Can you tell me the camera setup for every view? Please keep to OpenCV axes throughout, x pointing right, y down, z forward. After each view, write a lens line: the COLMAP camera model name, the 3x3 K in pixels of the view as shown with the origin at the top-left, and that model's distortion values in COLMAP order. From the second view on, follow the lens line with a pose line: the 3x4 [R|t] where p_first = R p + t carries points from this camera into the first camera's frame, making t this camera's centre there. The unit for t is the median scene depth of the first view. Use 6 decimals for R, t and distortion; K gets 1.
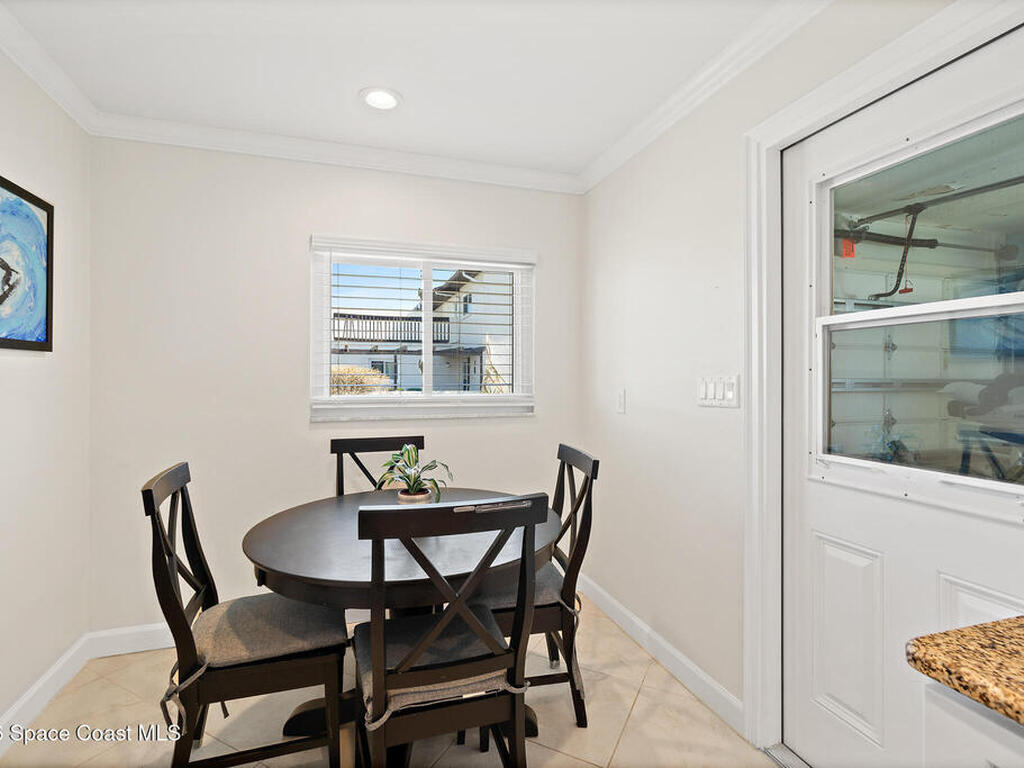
lens RADIAL K [[503.9, 0, 502.9], [0, 503.9, 373.2], [0, 0, 1]] dist [-0.010473, 0.003322]
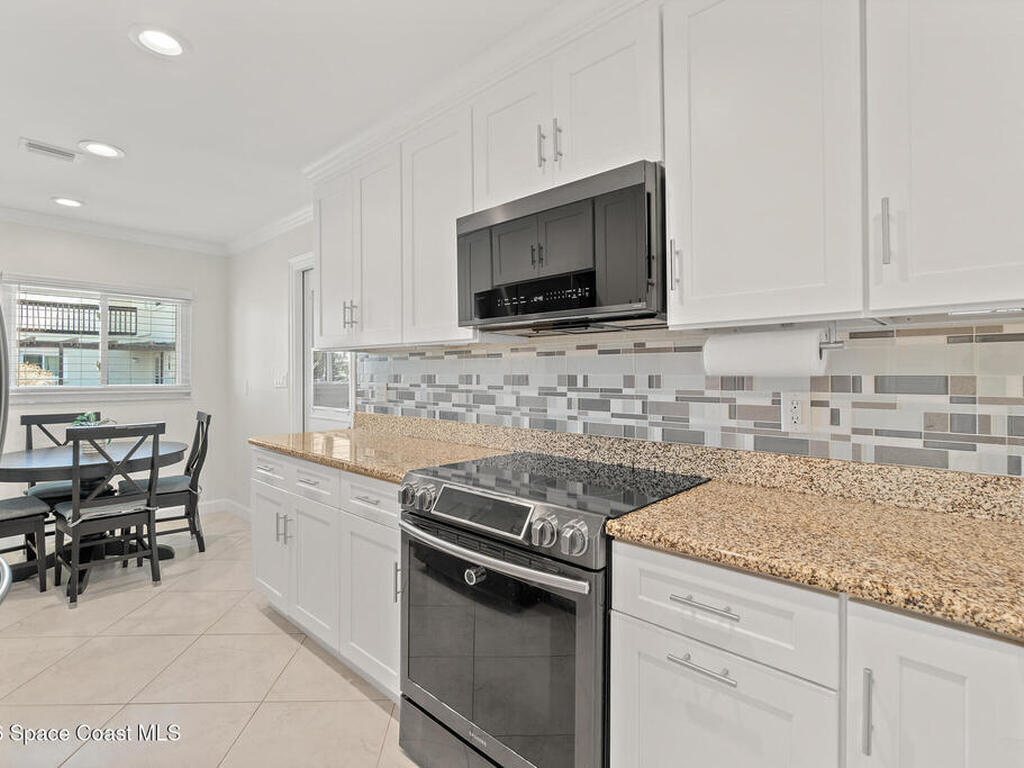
lens RADIAL K [[503.9, 0, 499.8], [0, 503.9, 372.7], [0, 0, 1]] dist [-0.010473, 0.003322]
pose [[0.869867, 0.003290, 0.493276, 0.201436], [-0.005563, 0.999980, 0.003140, -0.006198], [-0.493256, -0.005475, 0.869867, -1.274260]]
